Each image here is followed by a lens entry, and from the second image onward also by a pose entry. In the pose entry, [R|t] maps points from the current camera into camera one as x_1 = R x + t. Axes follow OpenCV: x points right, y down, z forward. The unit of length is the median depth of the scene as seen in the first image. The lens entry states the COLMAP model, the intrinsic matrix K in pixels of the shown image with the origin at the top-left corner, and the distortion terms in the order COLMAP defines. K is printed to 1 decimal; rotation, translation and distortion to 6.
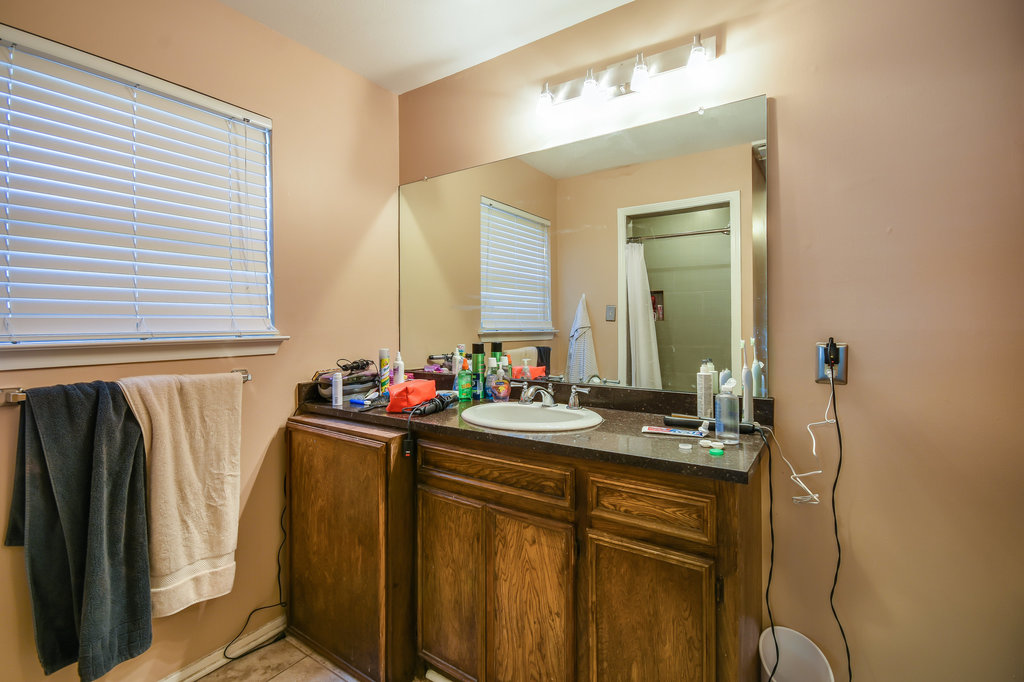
lens RADIAL K [[452.4, 0, 506.0], [0, 452.4, 321.2], [0, 0, 1]] dist [0.001355, 0.000156]
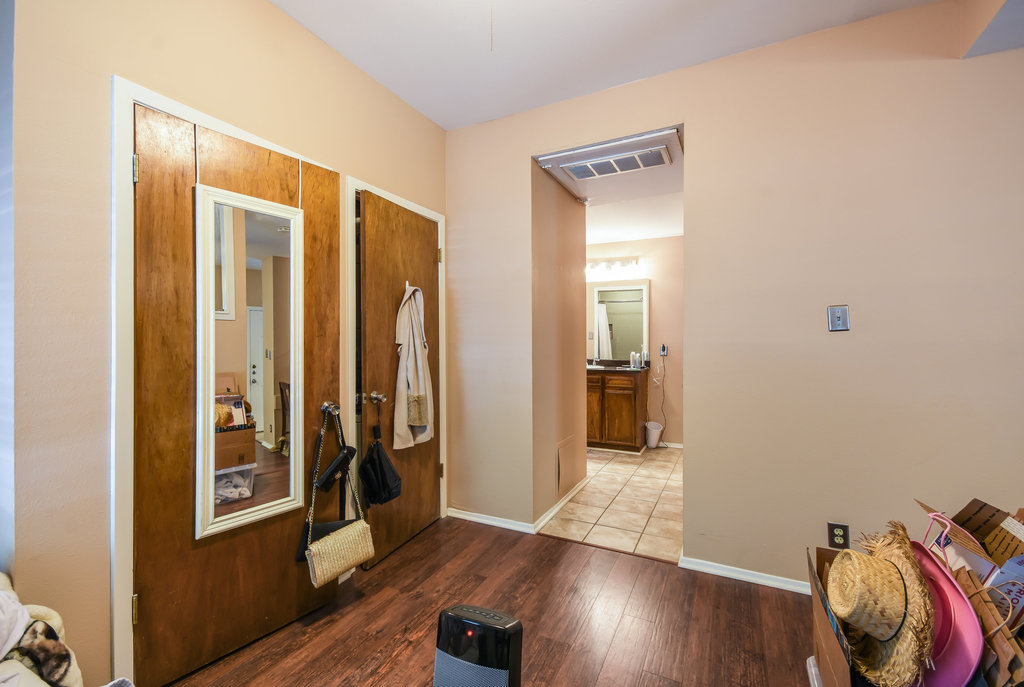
lens RADIAL K [[439.3, 0, 512.0], [0, 439.3, 343.5], [0, 0, 1]] dist [0.000393, 0.000049]
pose [[0.989629, -0.000054, 0.143649, -1.086550], [-0.001604, 0.999933, 0.011422, -0.008469], [-0.143640, -0.011533, 0.989563, -2.494449]]
